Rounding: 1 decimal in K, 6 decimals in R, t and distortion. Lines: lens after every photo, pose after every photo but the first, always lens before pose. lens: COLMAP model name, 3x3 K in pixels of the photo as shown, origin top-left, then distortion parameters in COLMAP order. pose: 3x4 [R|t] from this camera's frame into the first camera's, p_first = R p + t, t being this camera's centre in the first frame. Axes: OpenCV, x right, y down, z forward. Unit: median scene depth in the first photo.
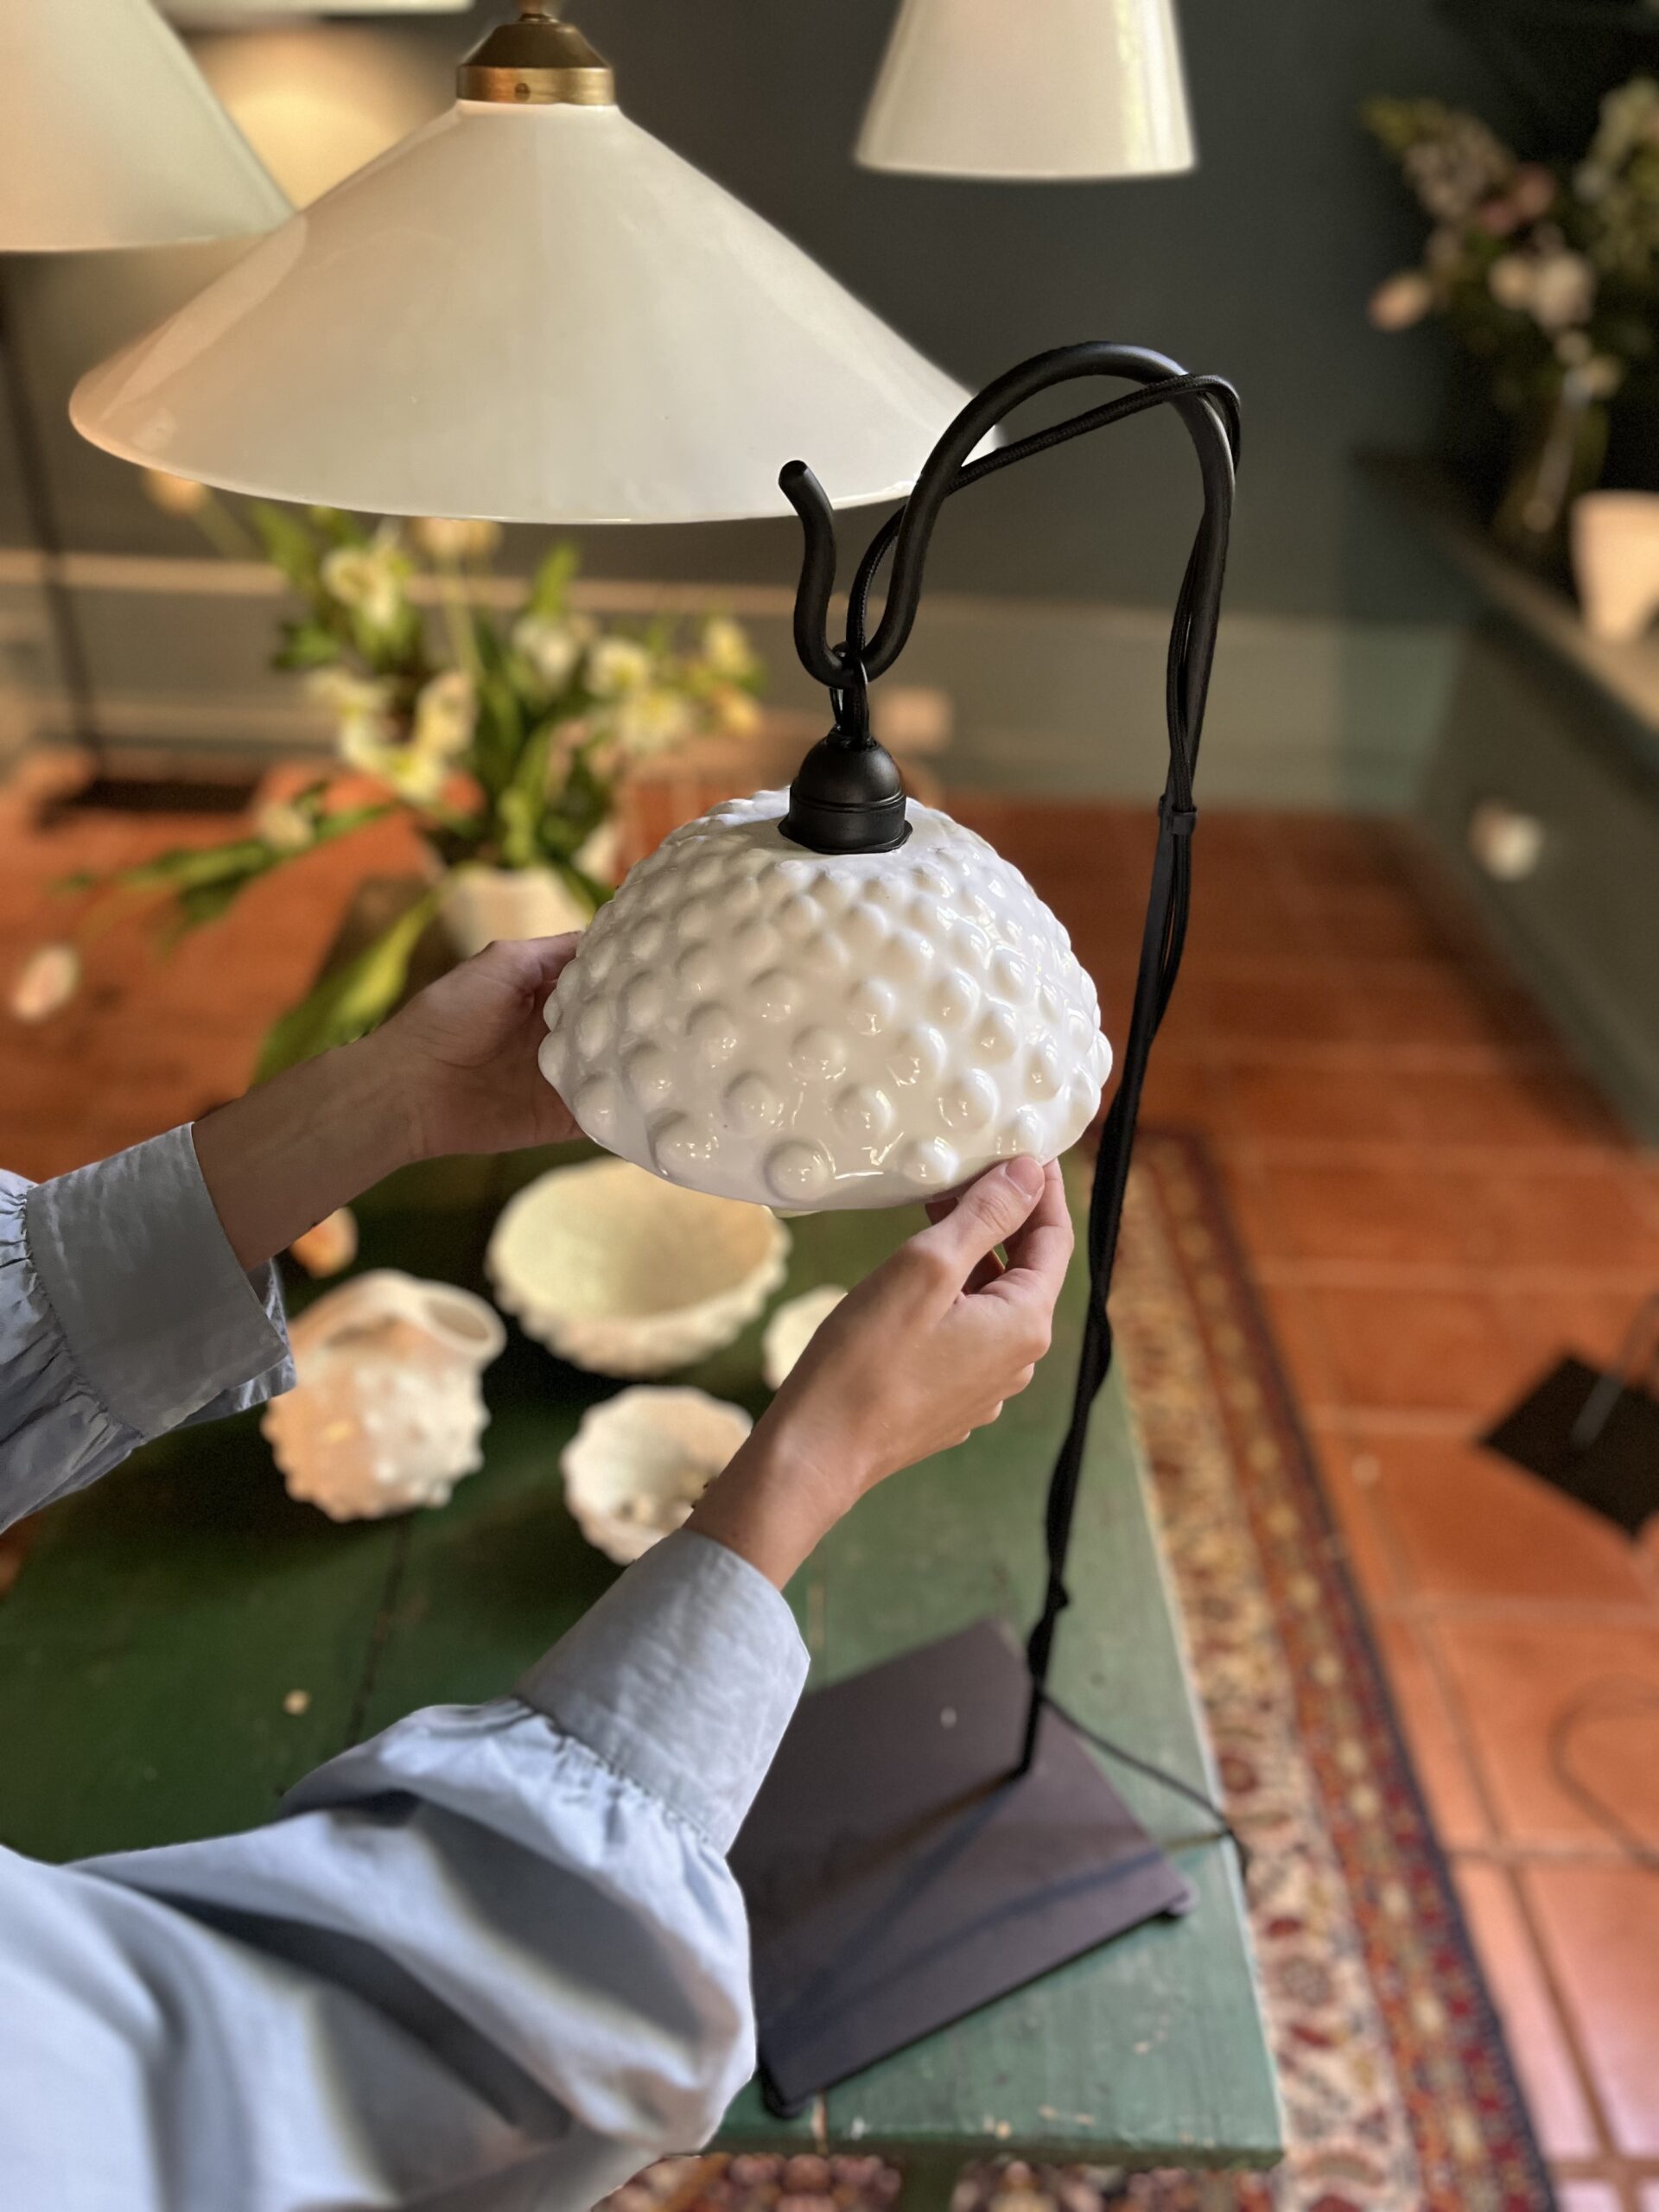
lens RADIAL K [[1693.8, 0, 829.5], [0, 1693.8, 1106.0], [0, 0, 1]] dist [0.042827, -0.095881]
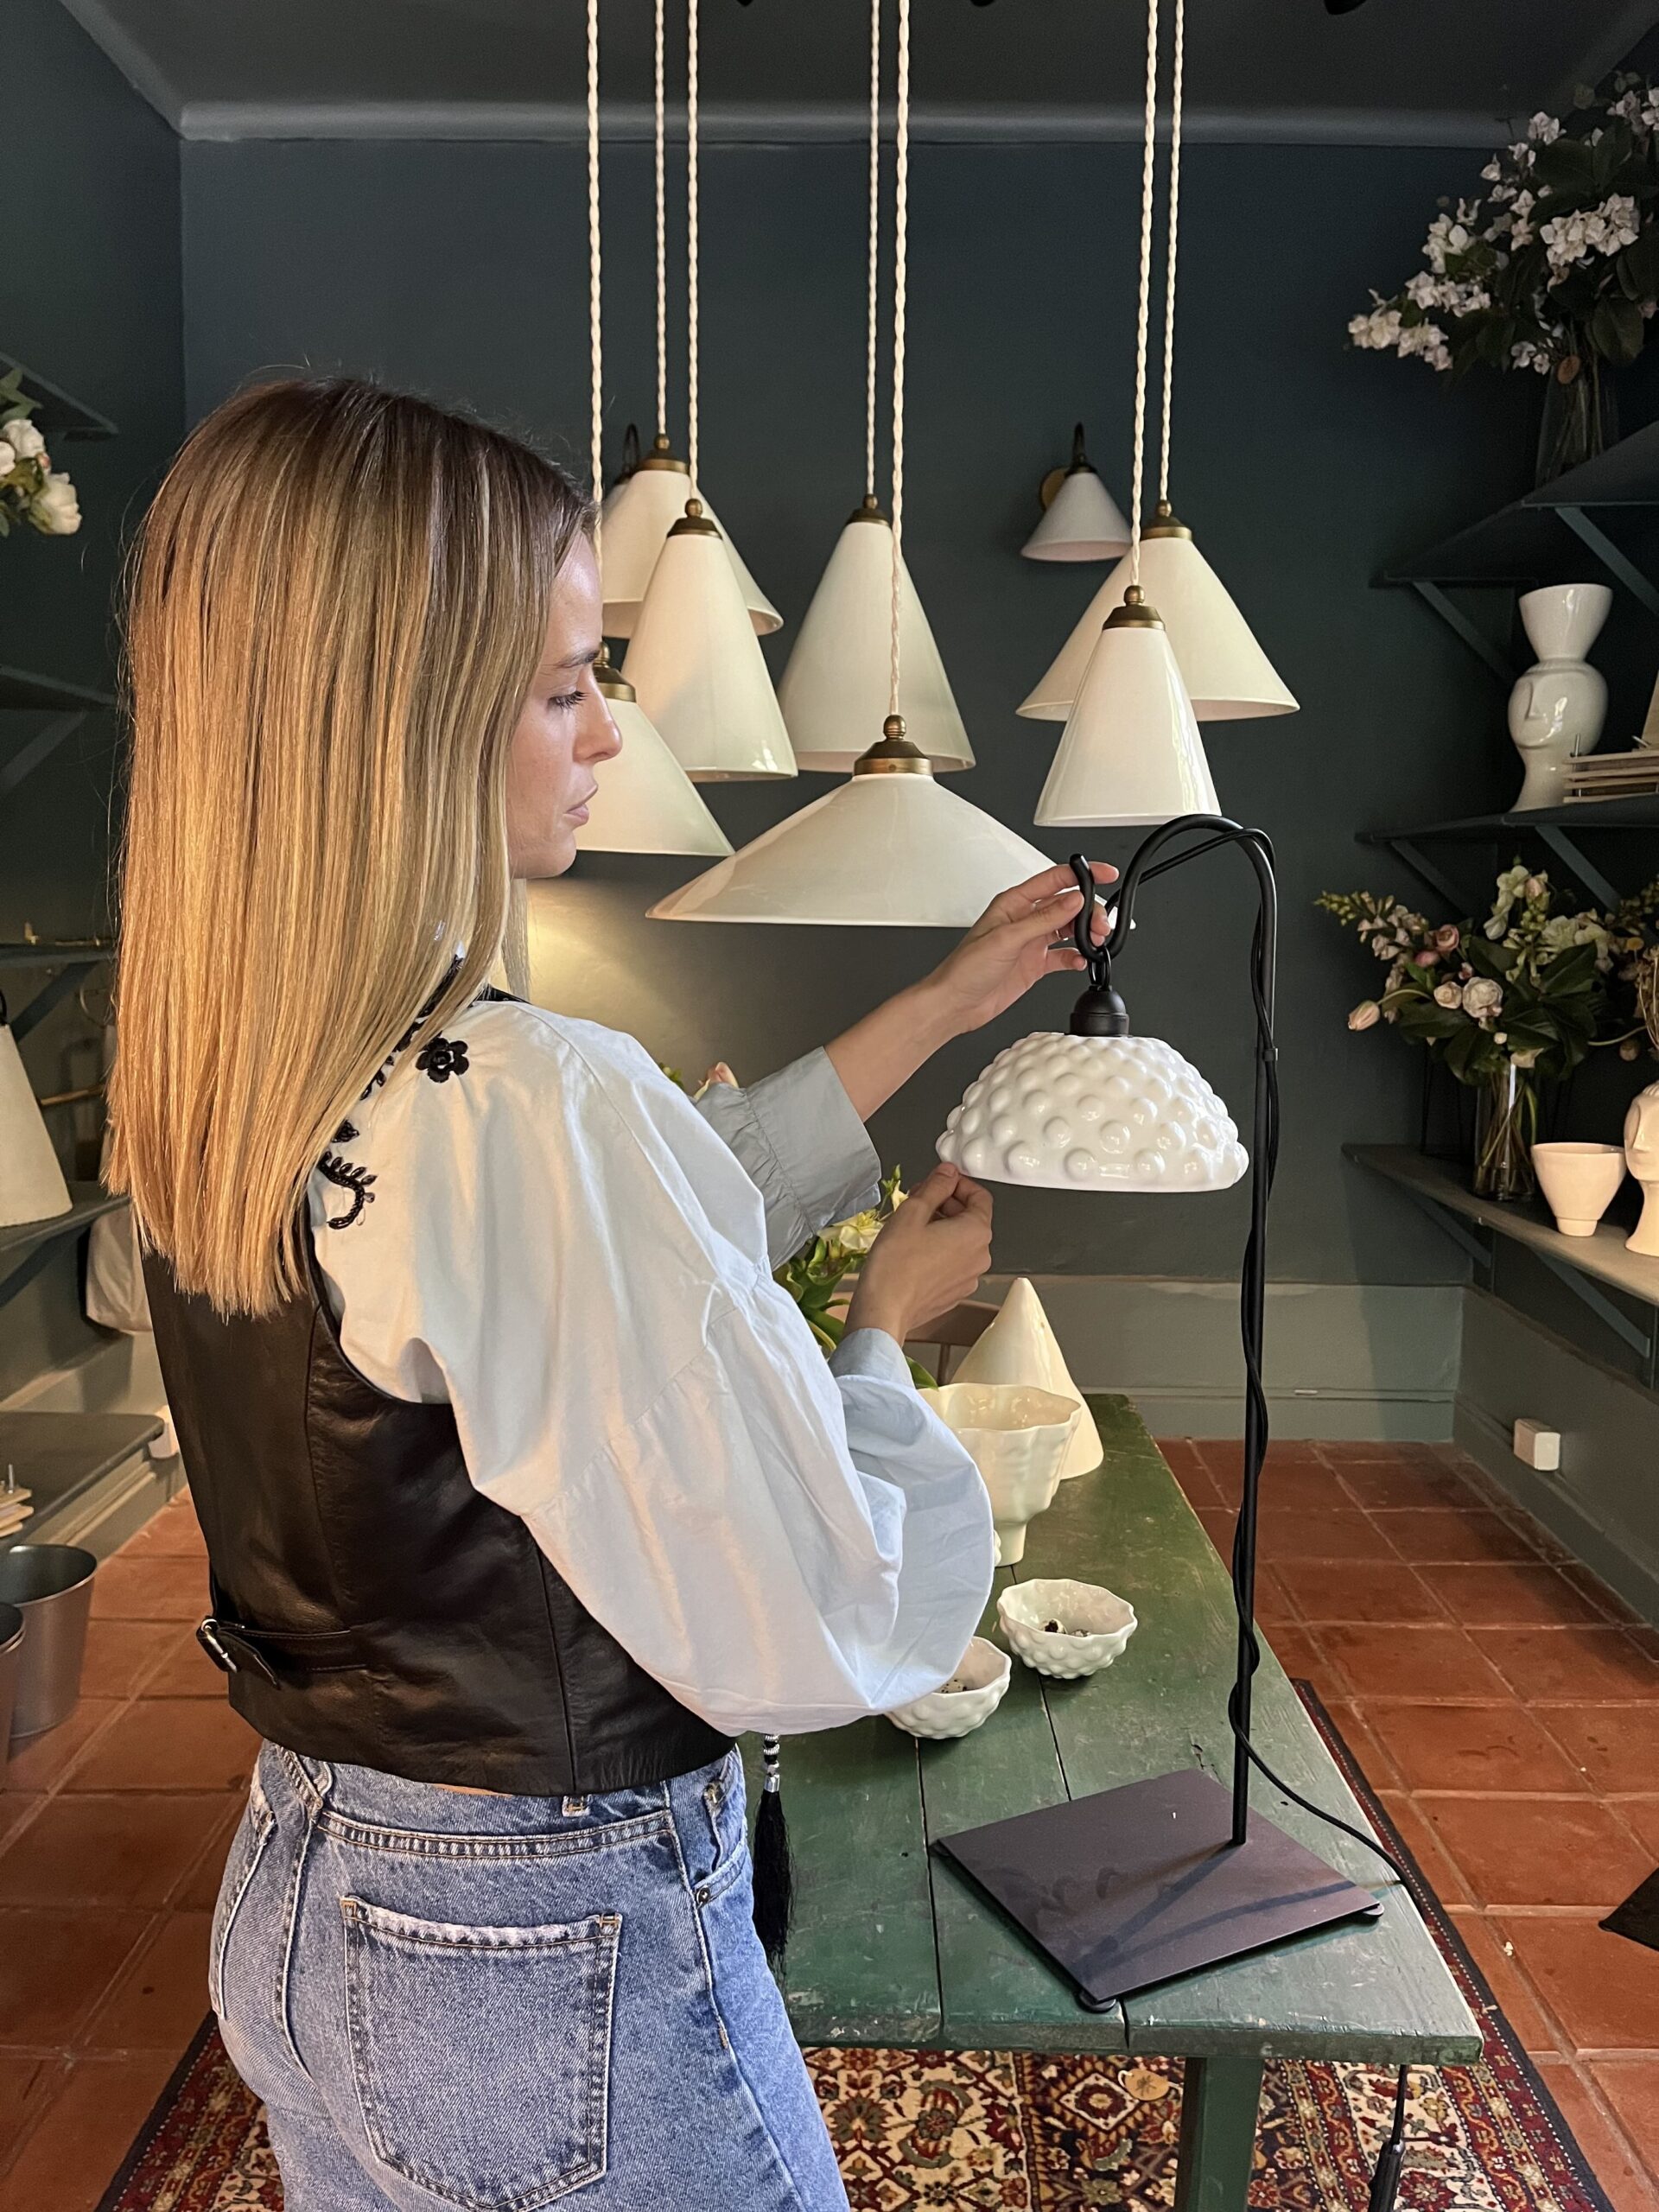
lens RADIAL K [[1693.8, 0, 829.5], [0, 1693.8, 1106.0], [0, 0, 1]] dist [0.042827, -0.095881]
pose [[0.999225, -0.034675, -0.018603, -0.067993], [0.022461, 0.890771, -0.453896, 0.204661], [0.032310, 0.453127, 0.890860, -0.189892]]
